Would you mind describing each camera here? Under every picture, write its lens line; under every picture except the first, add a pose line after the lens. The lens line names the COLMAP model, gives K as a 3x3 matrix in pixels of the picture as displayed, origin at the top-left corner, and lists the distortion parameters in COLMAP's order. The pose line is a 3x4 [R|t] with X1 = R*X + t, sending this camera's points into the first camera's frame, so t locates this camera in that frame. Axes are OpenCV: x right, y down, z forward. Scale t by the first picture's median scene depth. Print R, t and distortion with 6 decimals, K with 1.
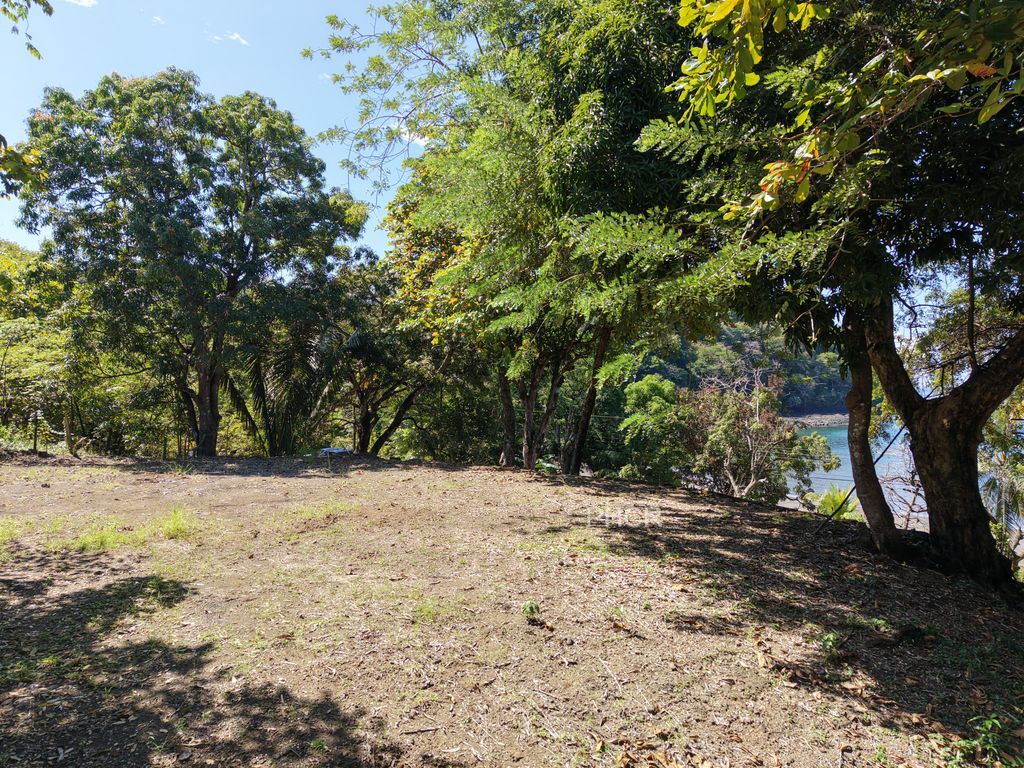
lens RADIAL K [[668.1, 0, 513.8], [0, 668.1, 382.3], [0, 0, 1]] dist [0.010712, -0.014004]
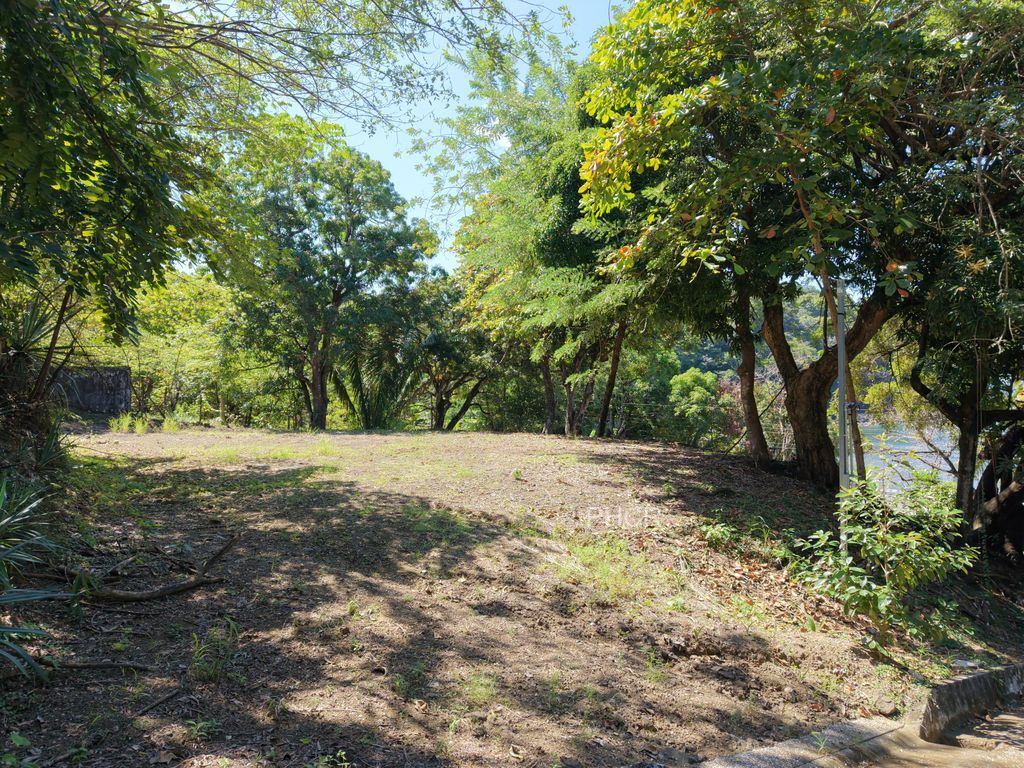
lens RADIAL K [[668.1, 0, 511.9], [0, 668.1, 385.5], [0, 0, 1]] dist [0.010712, -0.014004]
pose [[0.993208, -0.005480, -0.116226, 0.059654], [0.006167, 0.999966, 0.005553, 0.018420], [0.116192, -0.006232, 0.993207, -0.232970]]
